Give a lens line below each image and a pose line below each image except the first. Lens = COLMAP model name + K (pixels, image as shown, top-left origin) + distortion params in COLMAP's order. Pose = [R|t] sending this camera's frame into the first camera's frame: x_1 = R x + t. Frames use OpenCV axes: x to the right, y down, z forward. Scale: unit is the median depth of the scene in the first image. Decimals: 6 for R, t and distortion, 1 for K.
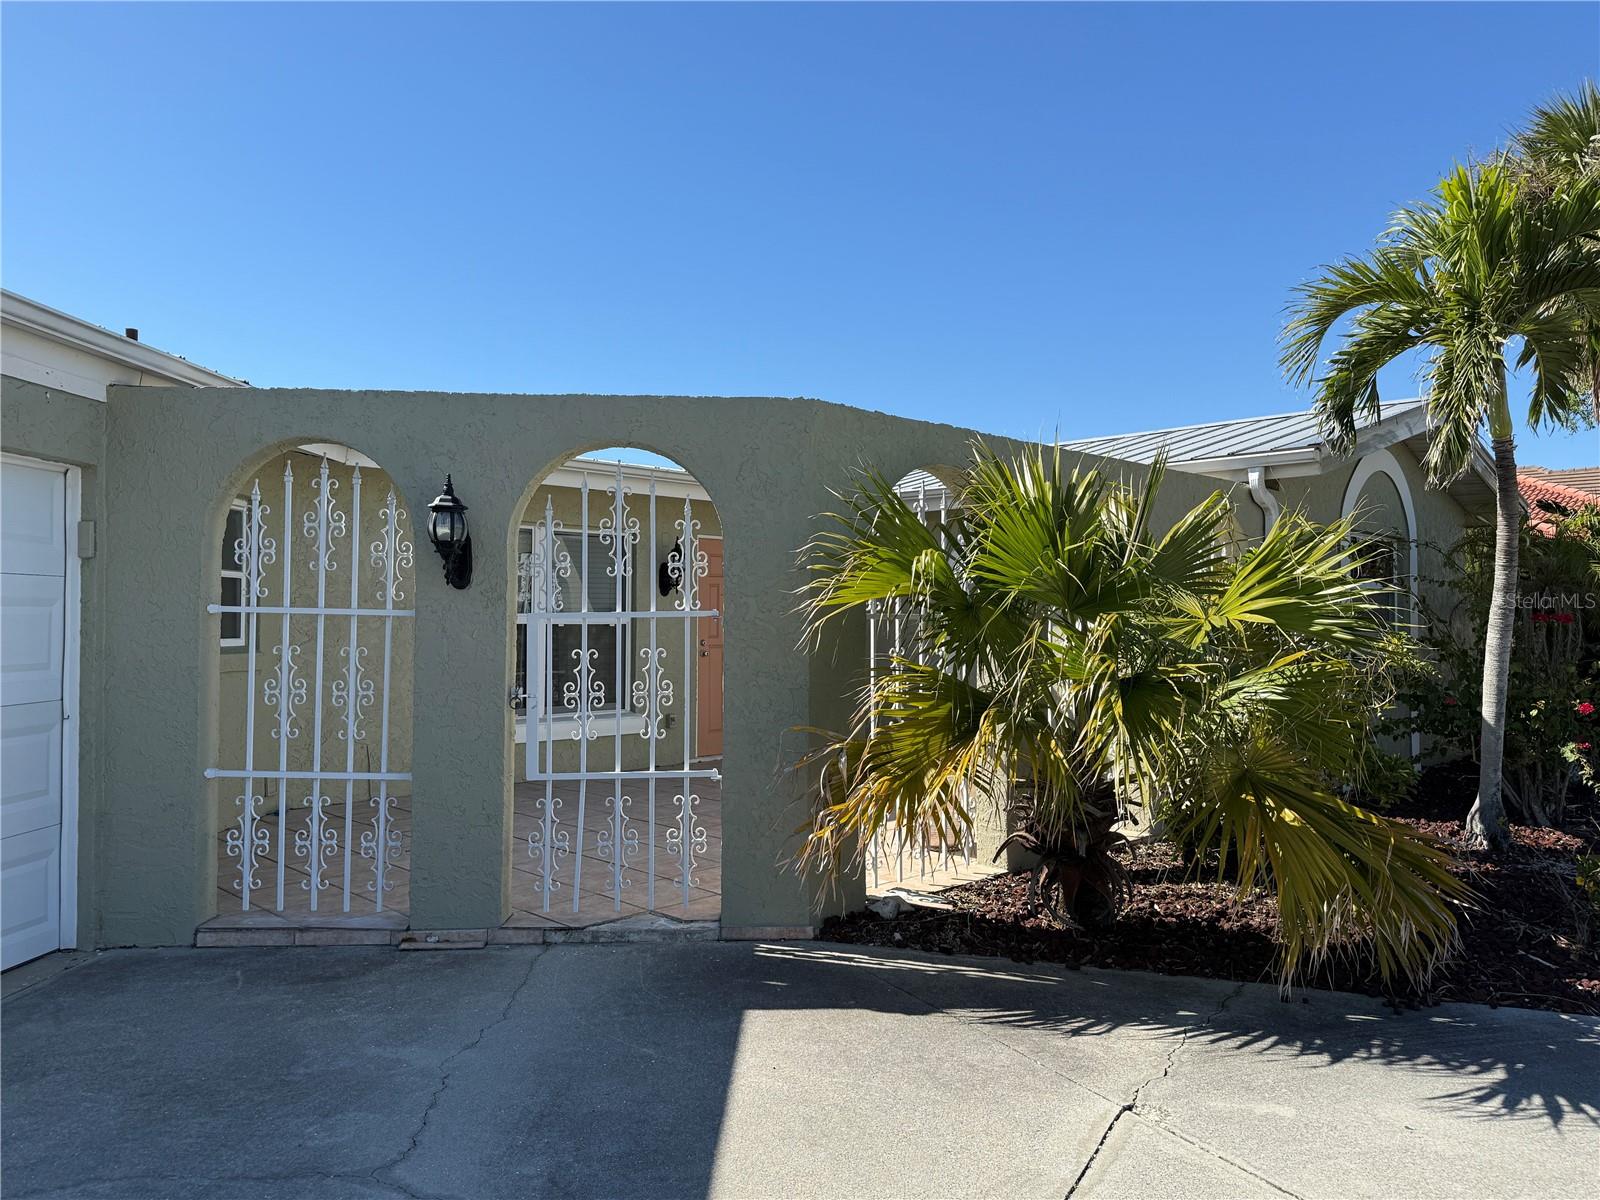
lens RADIAL K [[1201.2, 0, 800.0], [0, 1201.2, 600.0], [0, 0, 1]] dist [-0.000558, 0.001338]
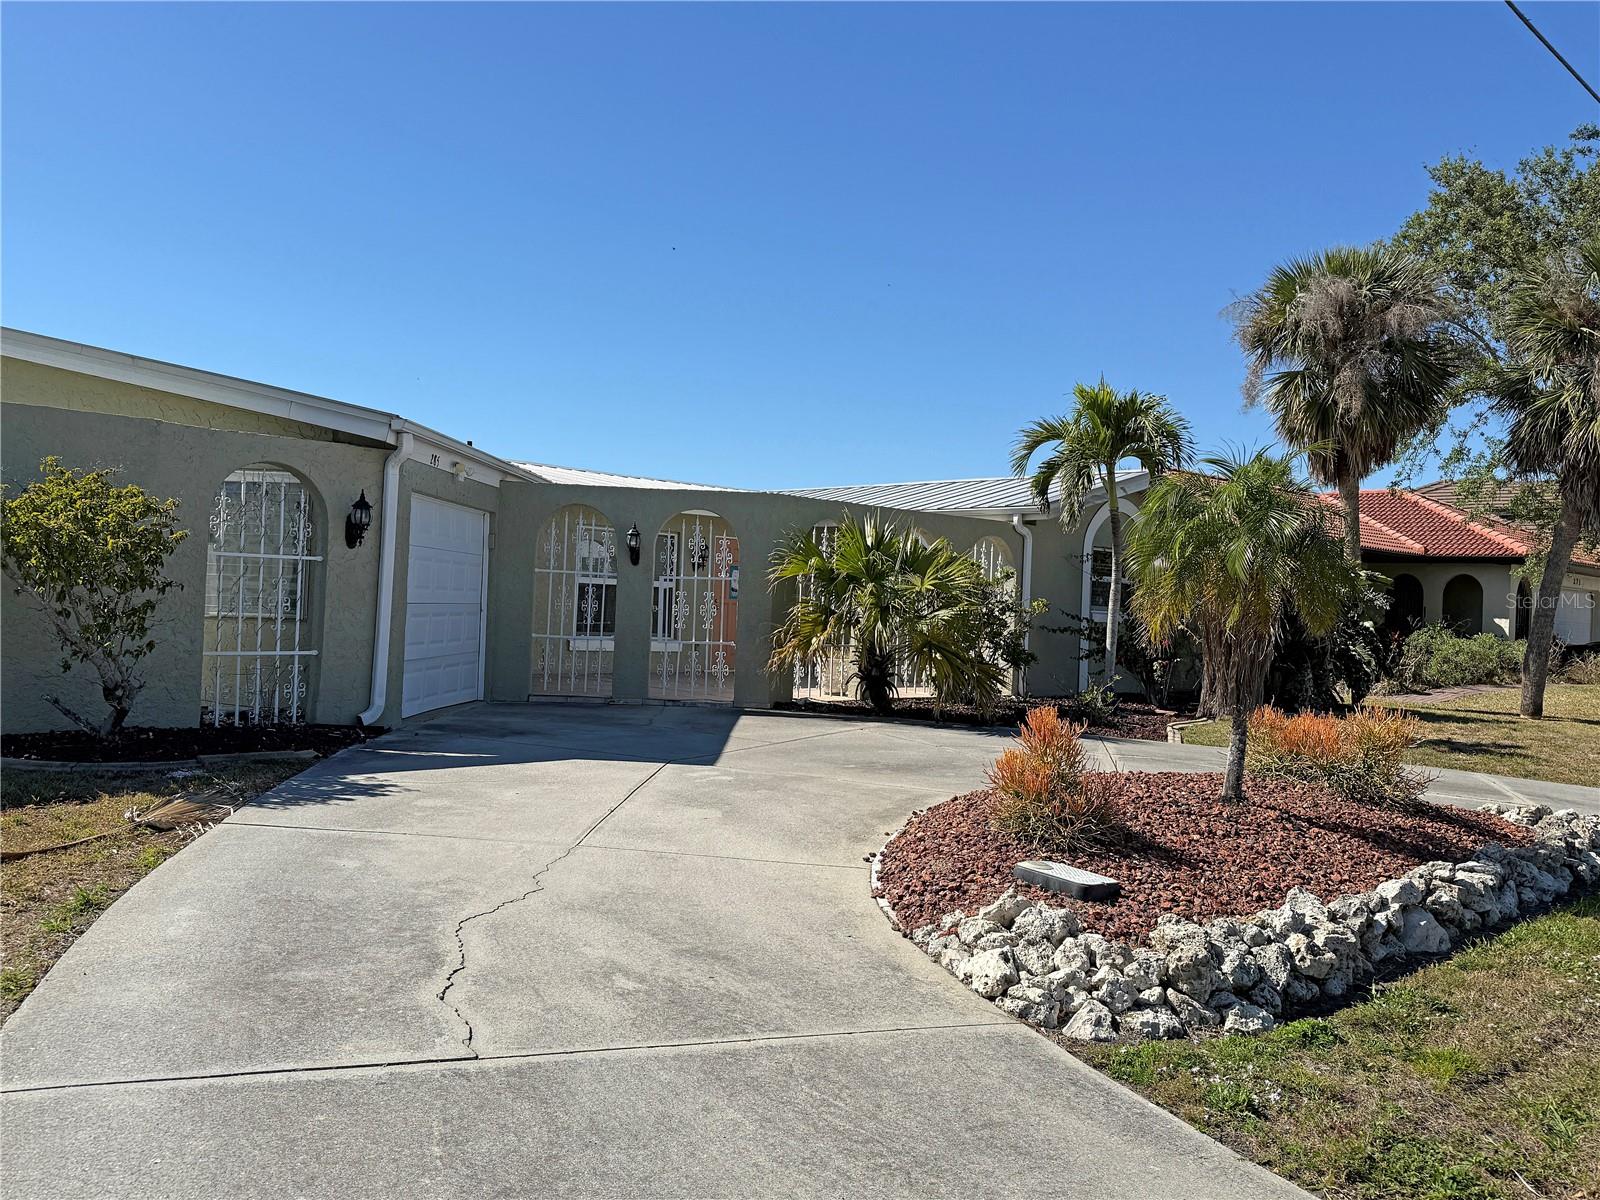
lens RADIAL K [[1431.9, 0, 800.0], [0, 1431.9, 600.0], [0, 0, 1]] dist [-0.005096, -0.003433]
pose [[0.999432, 0.032816, 0.007661, 0.043605], [-0.032889, 0.999413, 0.009575, 0.022969], [-0.007342, -0.009822, 0.999925, -1.995710]]
